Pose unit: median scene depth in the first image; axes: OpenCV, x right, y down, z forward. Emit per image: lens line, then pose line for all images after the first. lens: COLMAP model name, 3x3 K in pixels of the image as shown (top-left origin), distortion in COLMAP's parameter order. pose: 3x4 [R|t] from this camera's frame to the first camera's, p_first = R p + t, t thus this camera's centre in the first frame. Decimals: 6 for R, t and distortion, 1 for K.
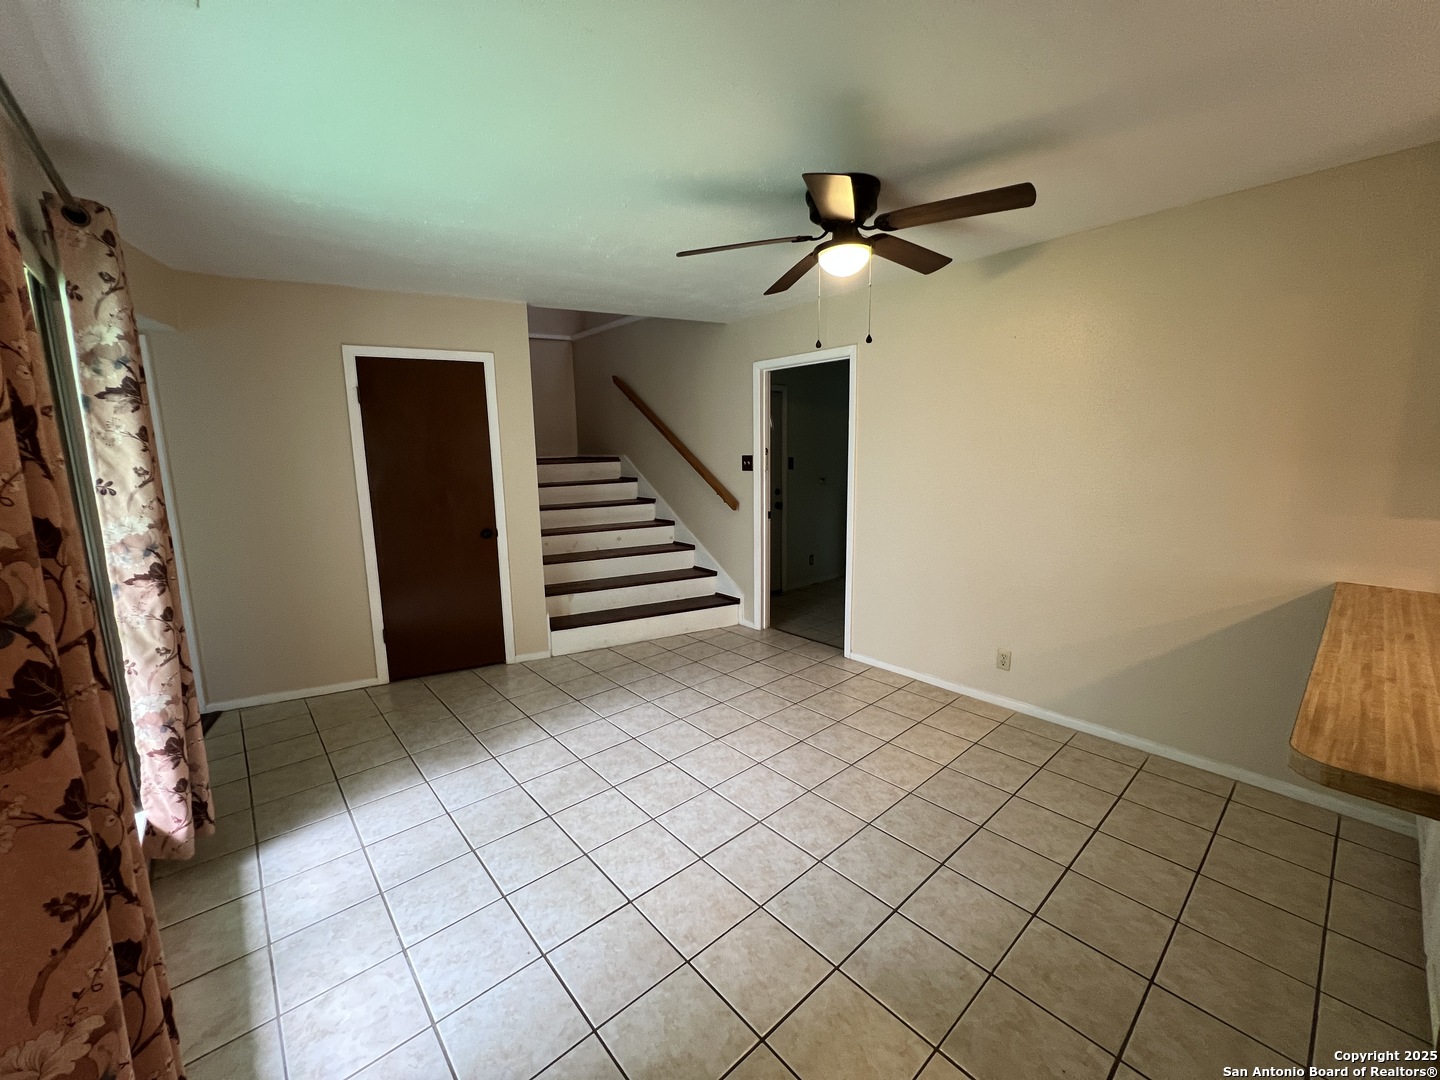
lens RADIAL K [[578.0, 0, 720.0], [0, 578.0, 540.0], [0, 0, 1]] dist [-0.000790, -0.000017]
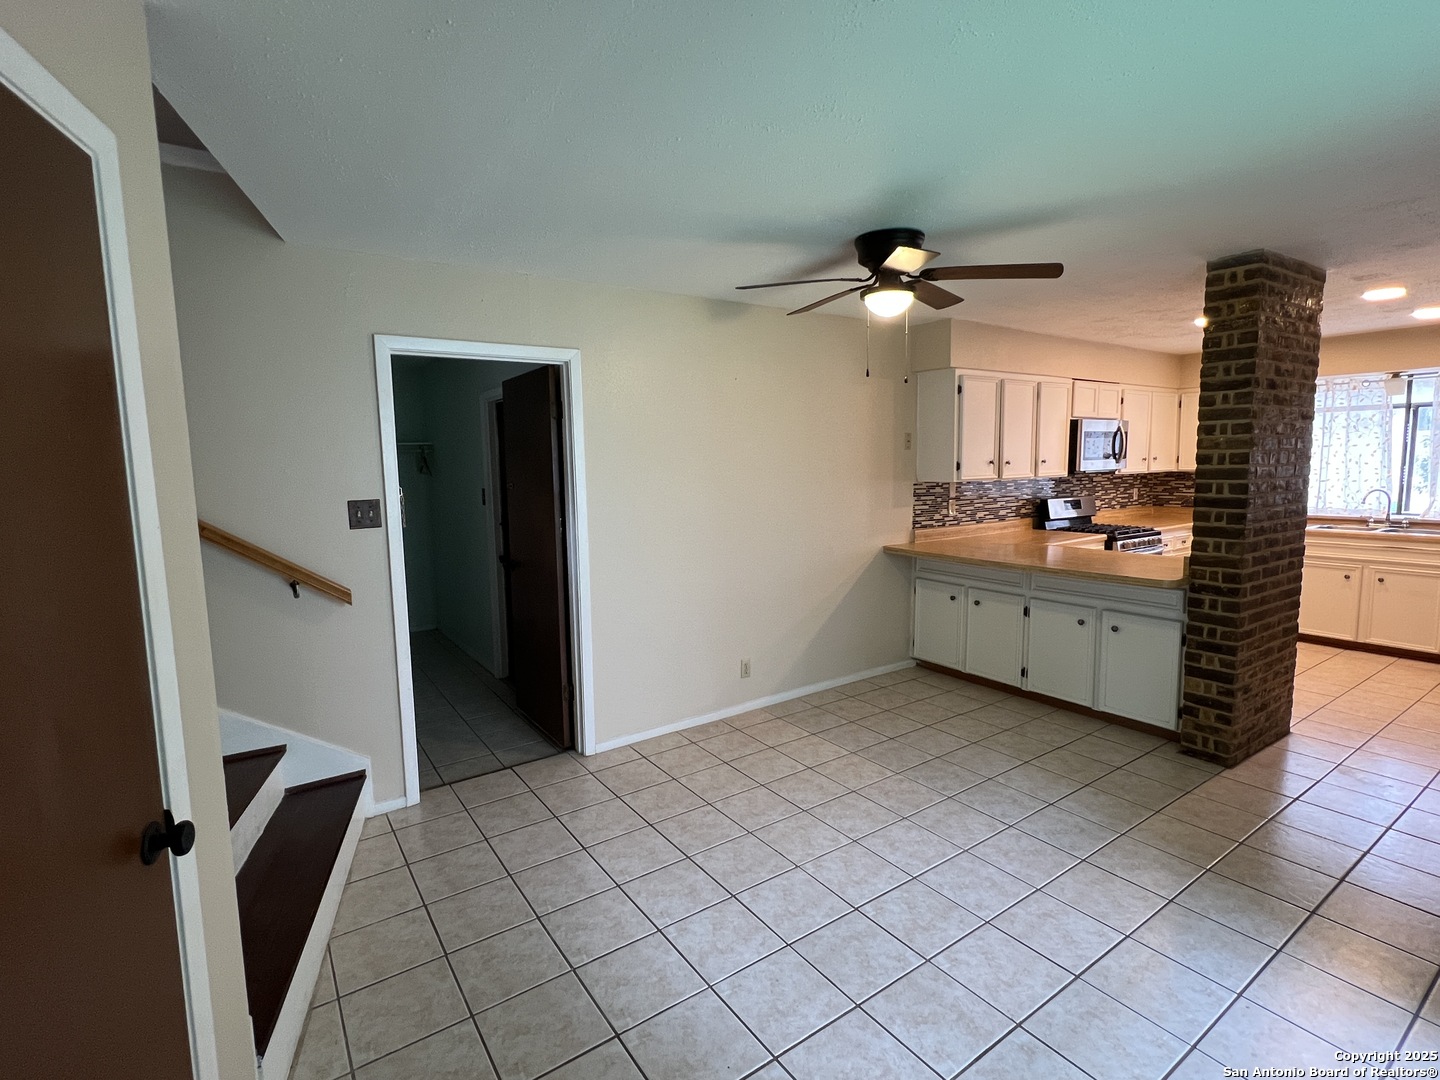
lens RADIAL K [[685.8, 0, 717.2], [0, 685.8, 567.7], [0, 0, 1]] dist [-0.001152, -0.000684]
pose [[0.123207, -0.140332, 0.982409, -0.841199], [0.178757, 0.976897, 0.117126, -0.154834], [-0.976149, 0.161181, 0.145446, 0.922460]]
